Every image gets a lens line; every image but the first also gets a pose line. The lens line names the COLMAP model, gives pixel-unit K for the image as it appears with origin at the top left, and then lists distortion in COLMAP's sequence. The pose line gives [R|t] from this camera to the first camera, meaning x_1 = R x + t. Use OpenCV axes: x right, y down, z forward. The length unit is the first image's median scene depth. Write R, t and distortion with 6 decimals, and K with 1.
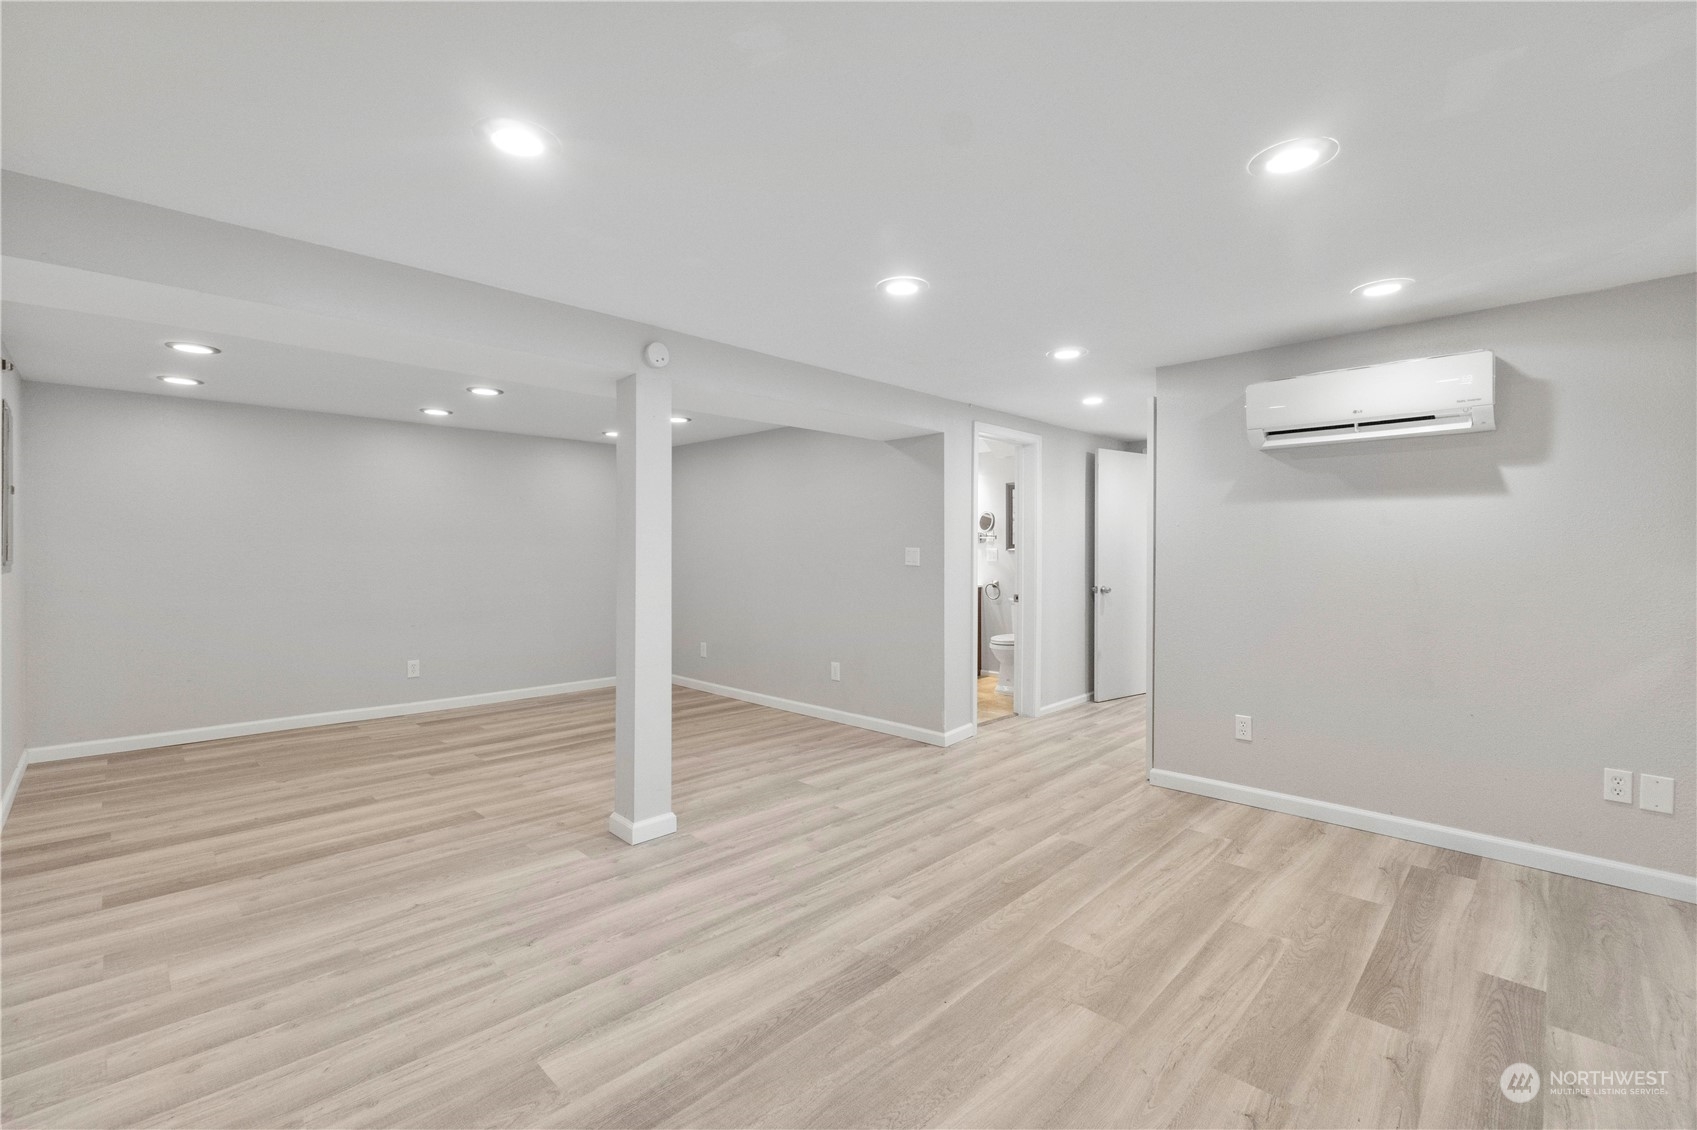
lens RADIAL K [[728.4, 0, 837.6], [0, 728.4, 555.9], [0, 0, 1]] dist [-0.002293, -0.000646]
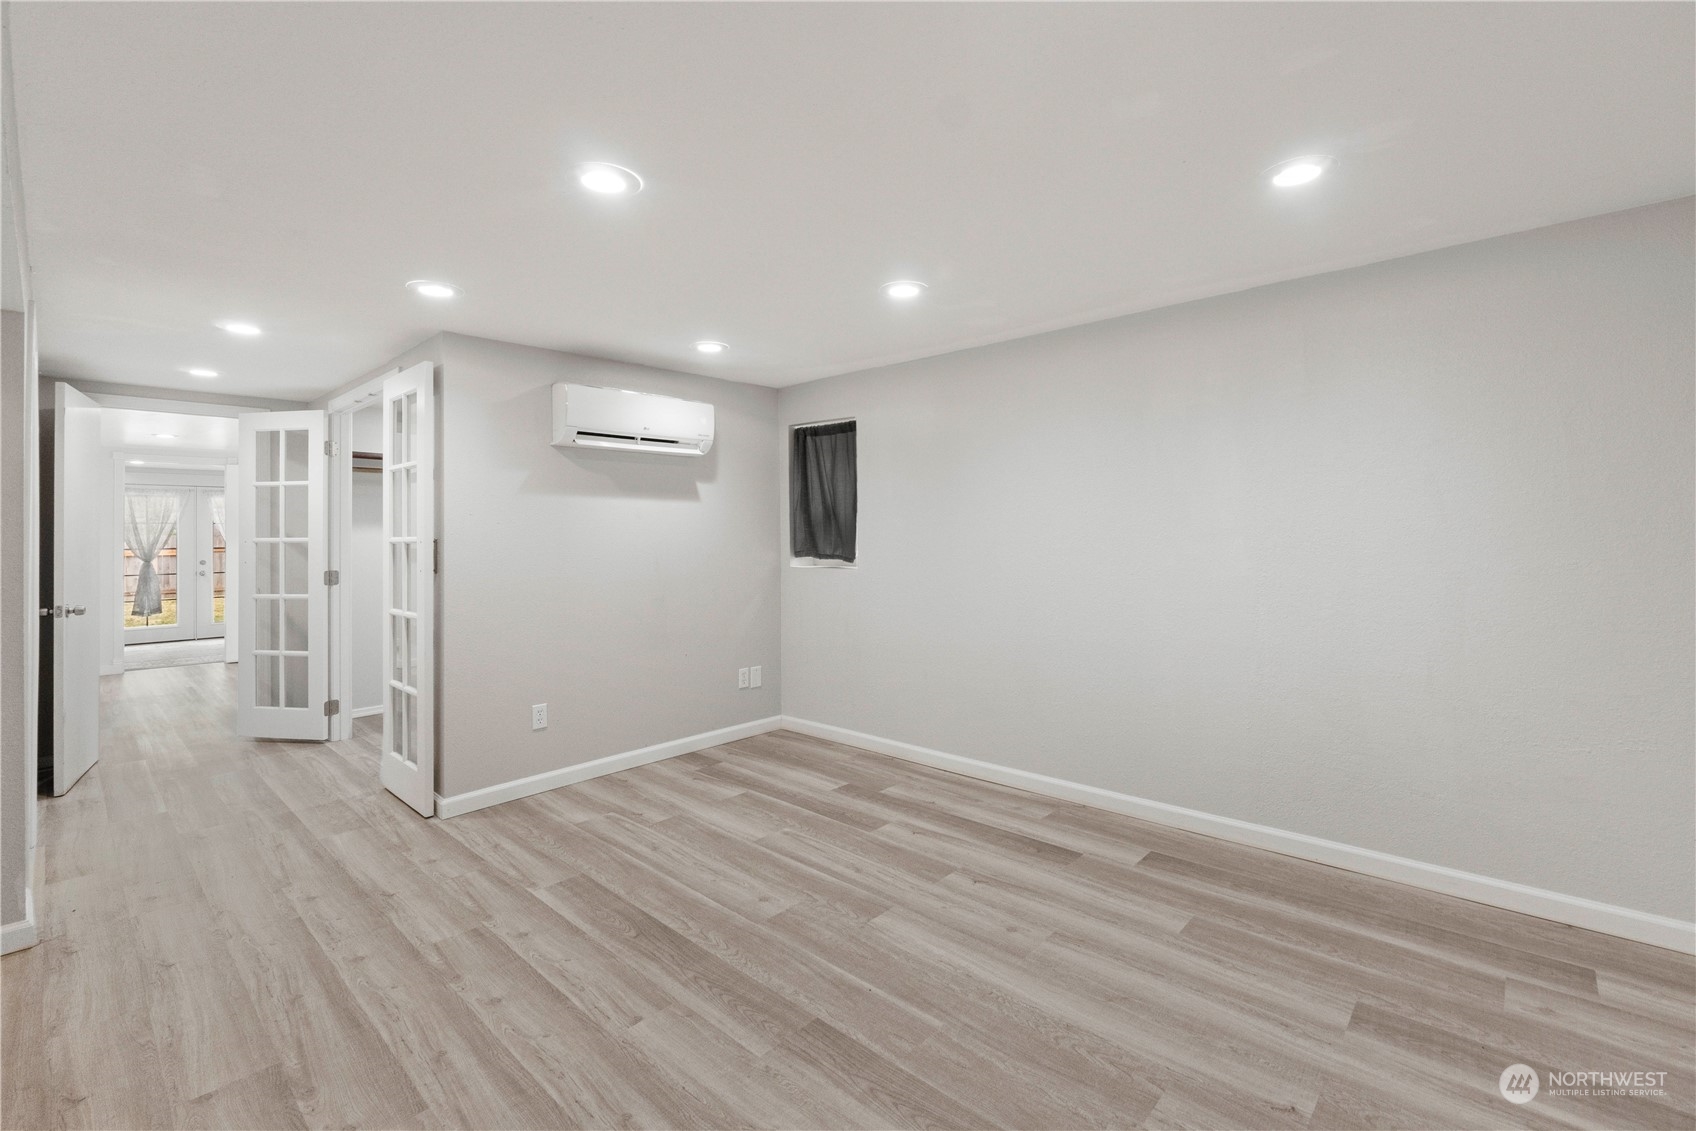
lens RADIAL K [[743.4, 0, 868.5], [0, 743.4, 520.6], [0, 0, 1]] dist [-0.002367, -0.000671]
pose [[-0.043561, 0.020235, 0.998846, -0.608959], [0.020734, 0.999598, -0.019346, -0.008101], [-0.998836, 0.019868, -0.043963, 0.712783]]
